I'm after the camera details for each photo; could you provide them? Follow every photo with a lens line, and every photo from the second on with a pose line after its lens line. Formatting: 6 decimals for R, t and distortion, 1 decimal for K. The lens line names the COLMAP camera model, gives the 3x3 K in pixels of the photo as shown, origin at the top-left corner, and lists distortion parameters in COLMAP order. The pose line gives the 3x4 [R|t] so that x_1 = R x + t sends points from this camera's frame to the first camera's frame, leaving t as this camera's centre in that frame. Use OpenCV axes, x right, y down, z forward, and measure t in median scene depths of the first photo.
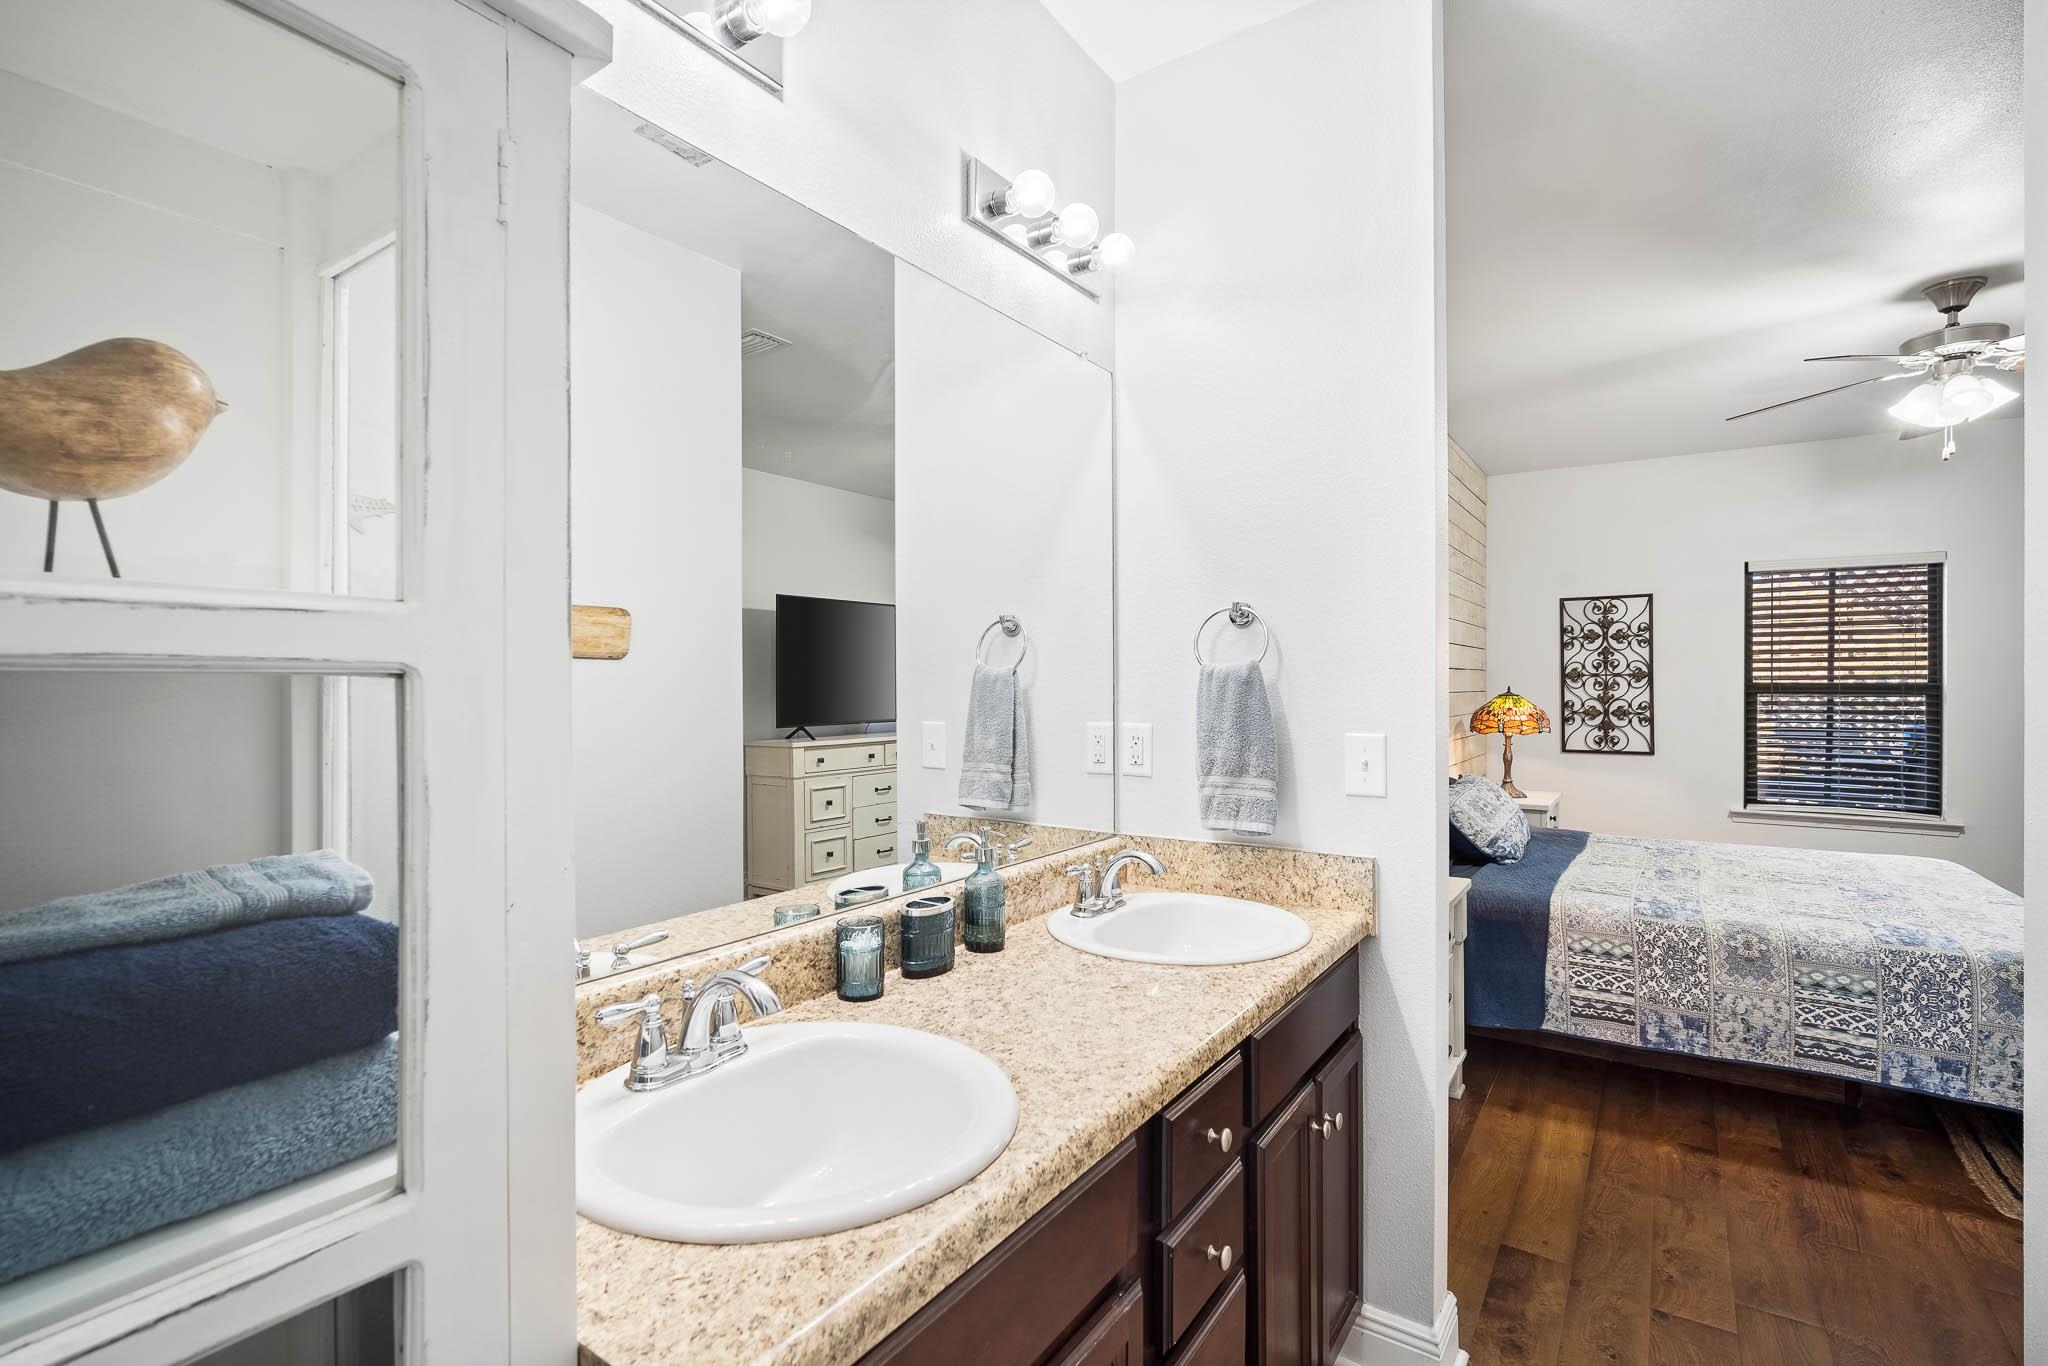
lens RADIAL K [[924.8, 0, 1030.2], [0, 924.8, 676.7], [0, 0, 1]] dist [-0.003069, -0.000052]
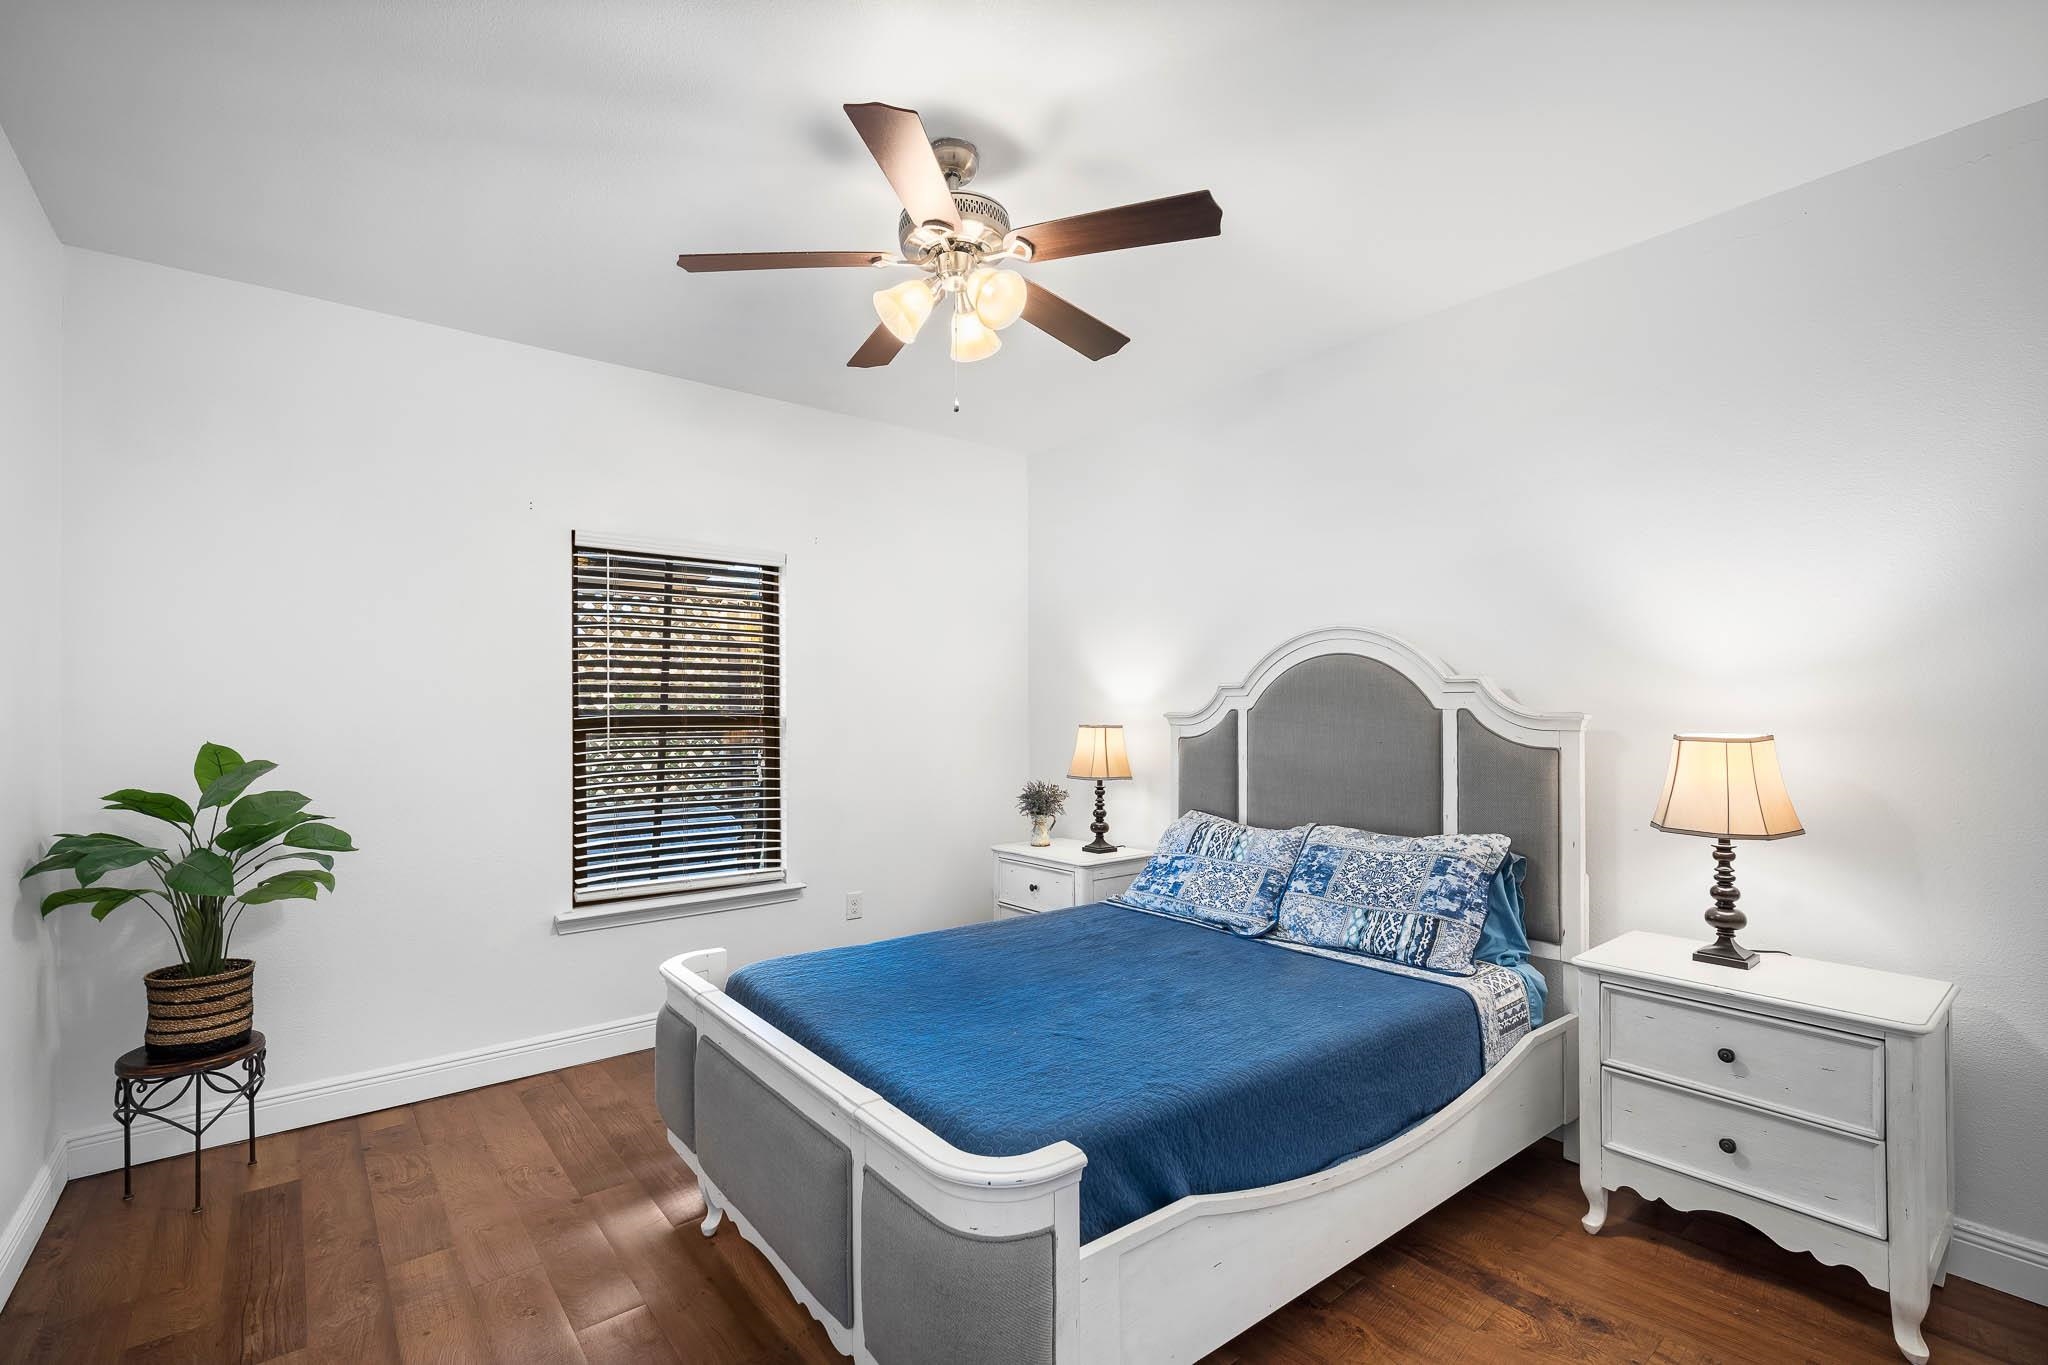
lens RADIAL K [[924.8, 0, 1020.5], [0, 924.8, 688.2], [0, 0, 1]] dist [-0.003069, -0.000052]
pose [[0.294735, 0.011104, 0.955514, 0.185377], [-0.002118, 0.999938, -0.010967, -0.004710], [-0.955577, 0.001208, 0.294740, 0.378934]]
